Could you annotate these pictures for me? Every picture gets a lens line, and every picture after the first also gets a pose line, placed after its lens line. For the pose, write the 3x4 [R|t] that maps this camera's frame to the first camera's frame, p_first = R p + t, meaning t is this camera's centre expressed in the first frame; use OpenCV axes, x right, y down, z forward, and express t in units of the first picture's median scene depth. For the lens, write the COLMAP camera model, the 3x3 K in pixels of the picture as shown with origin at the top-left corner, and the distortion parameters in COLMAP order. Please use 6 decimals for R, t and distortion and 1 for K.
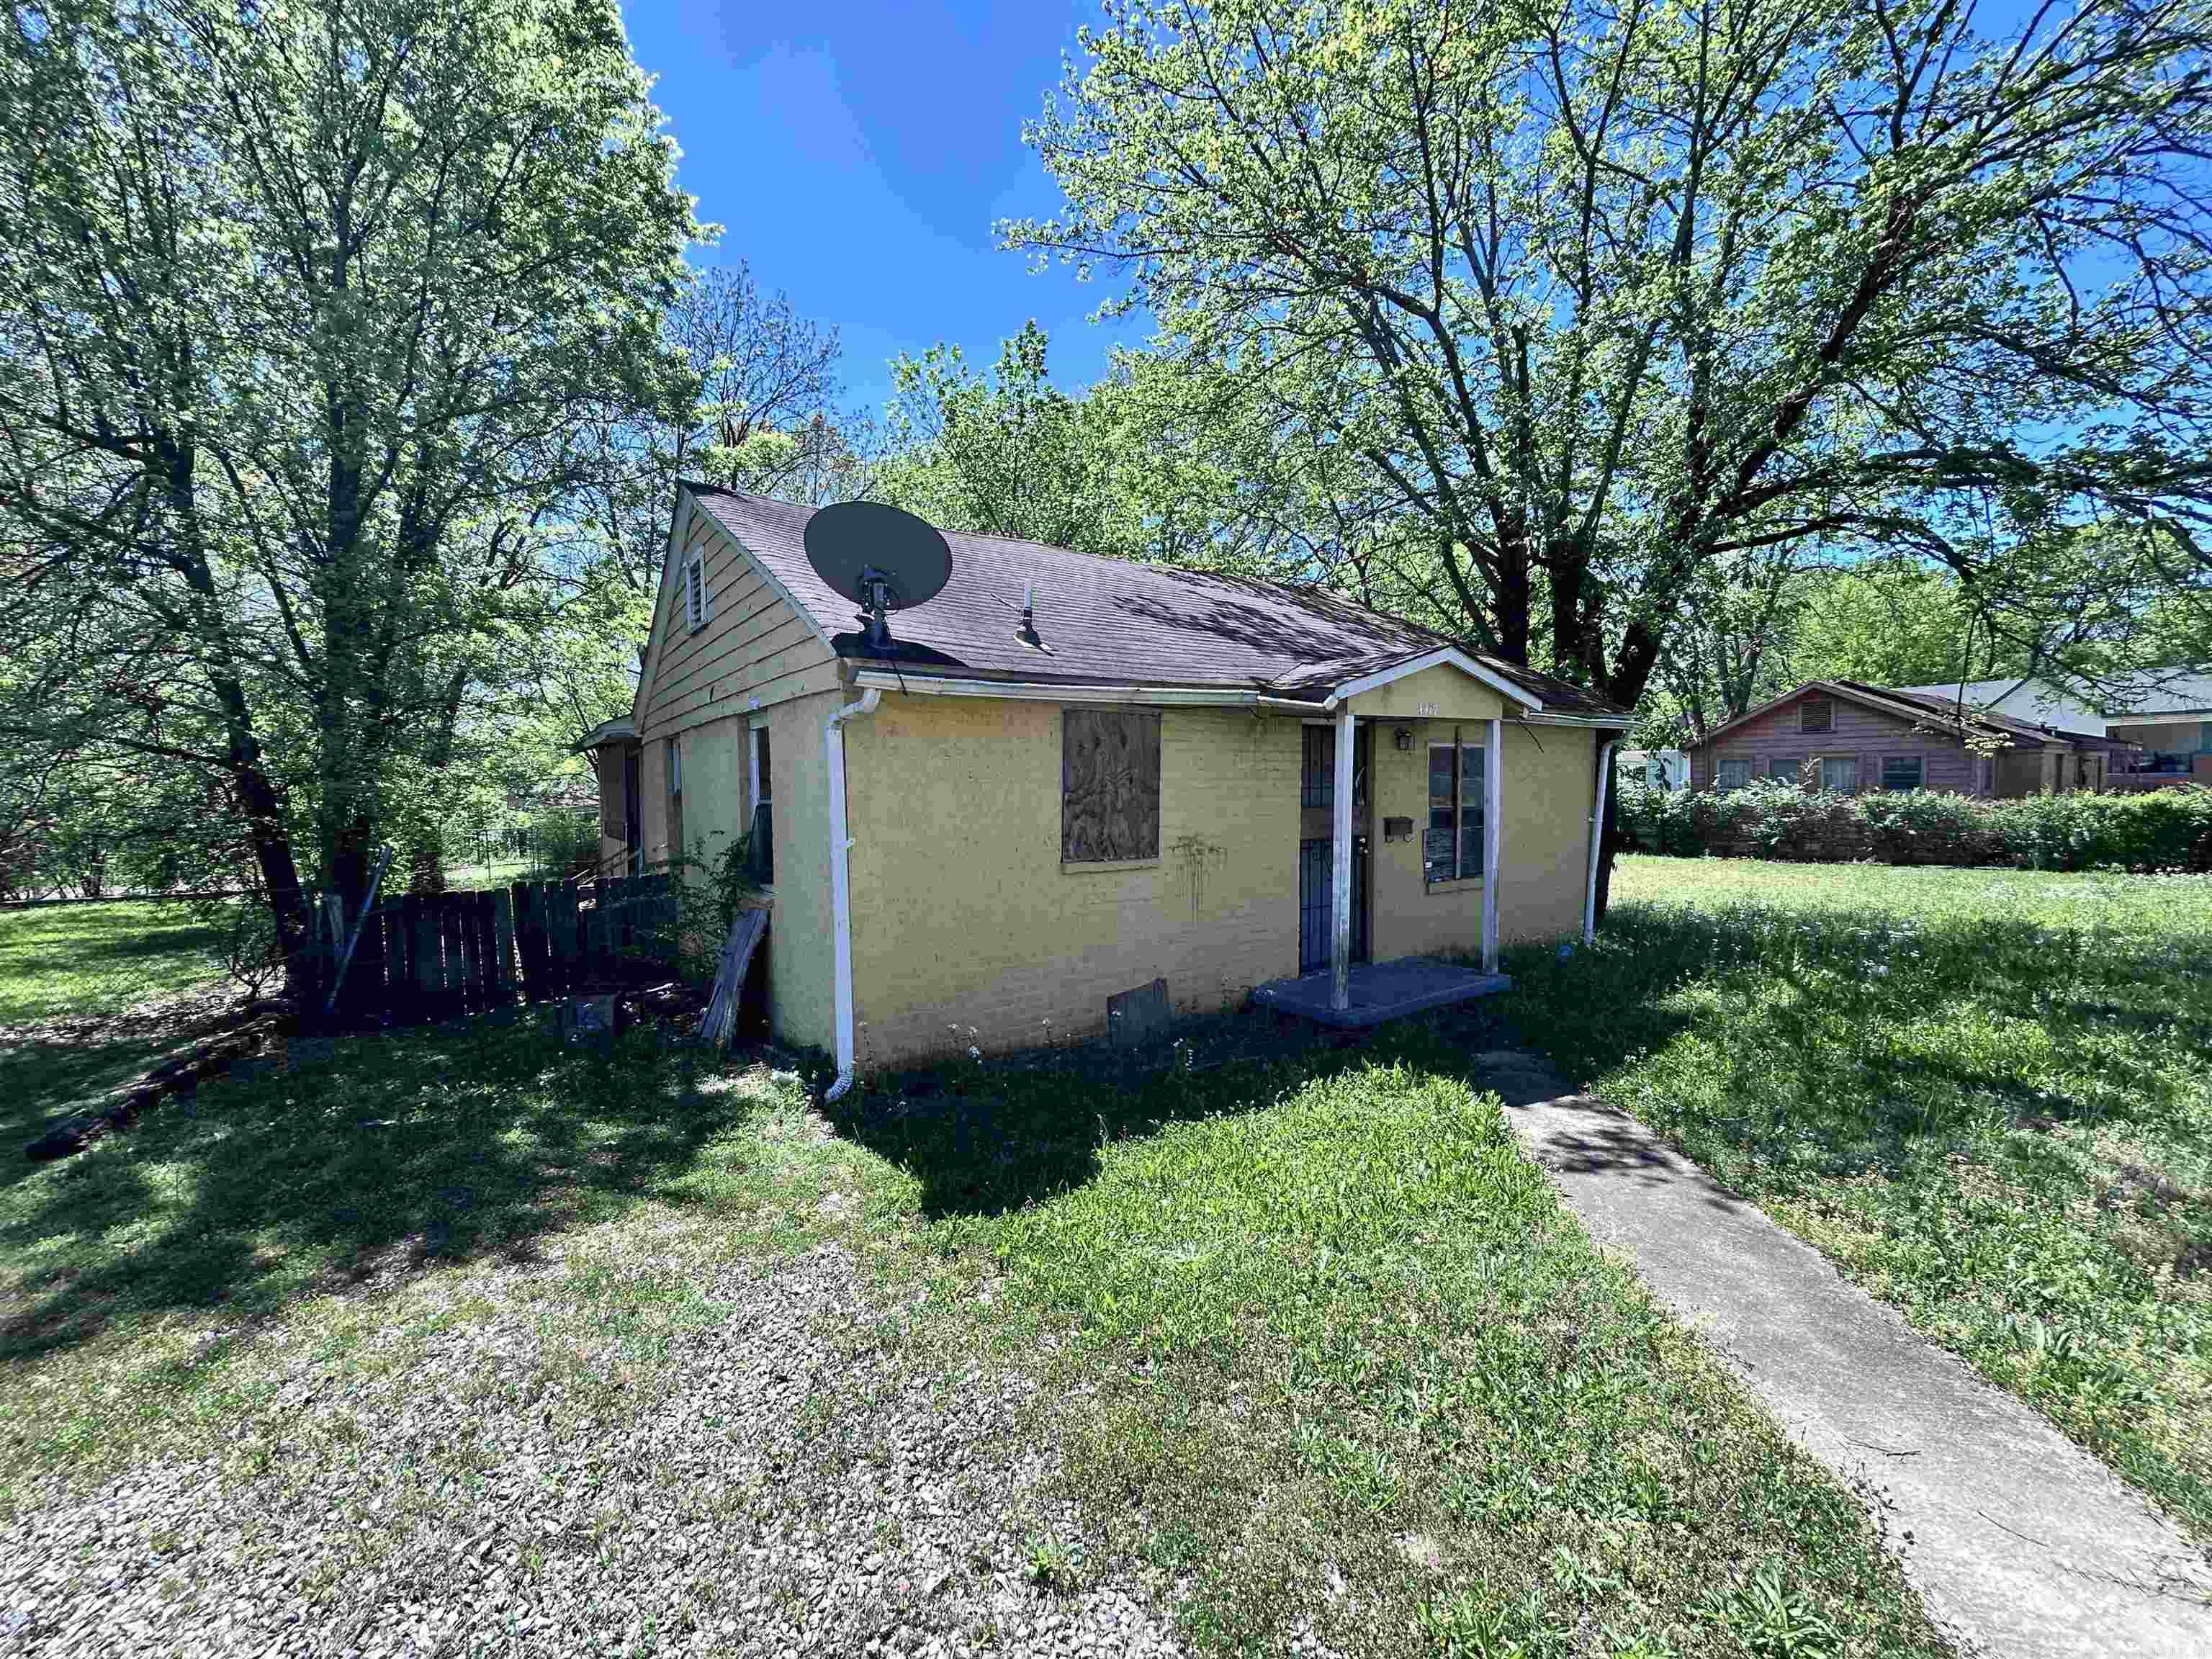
lens RADIAL K [[884.8, 0, 1105.6], [0, 884.8, 834.1], [0, 0, 1]] dist [-0.001156, 0.000389]
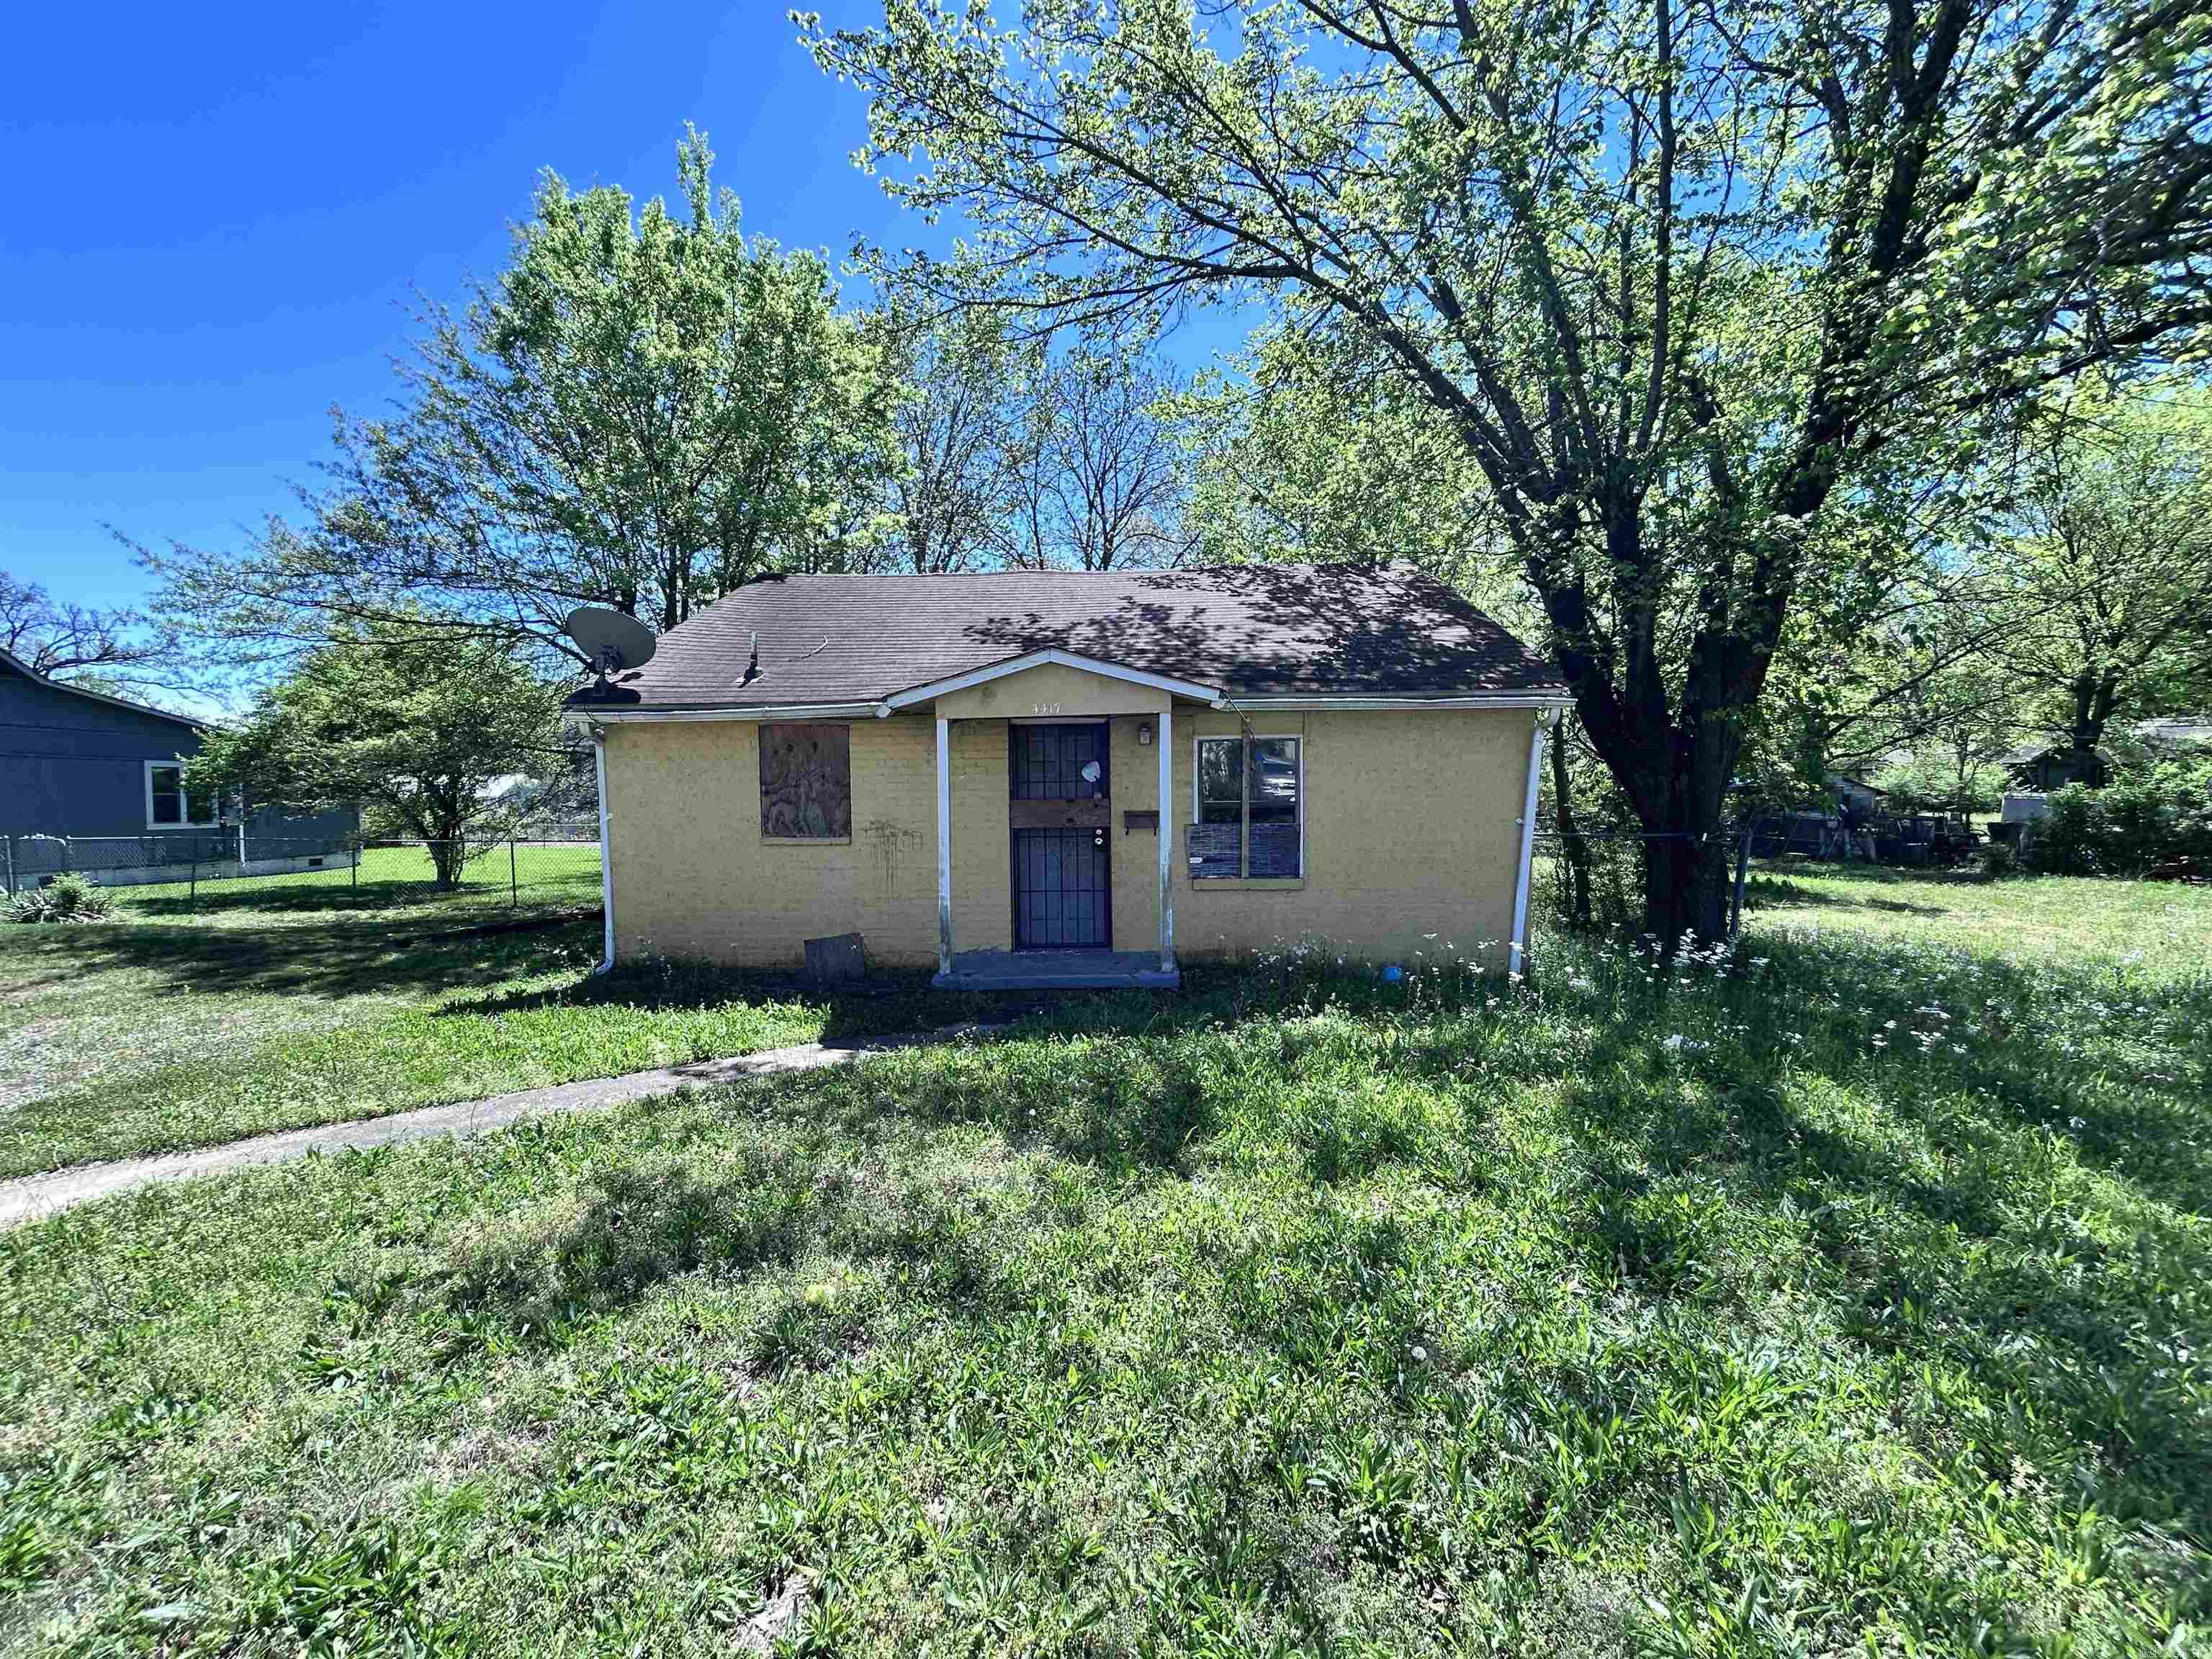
lens RADIAL K [[884.8, 0, 1103.2], [0, 884.8, 831.3], [0, 0, 1]] dist [-0.001156, 0.000389]
pose [[0.805039, 0.033311, -0.592285, 1.151287], [-0.029946, 0.999431, 0.015507, -0.012887], [0.592465, 0.005253, 0.805579, 0.199062]]
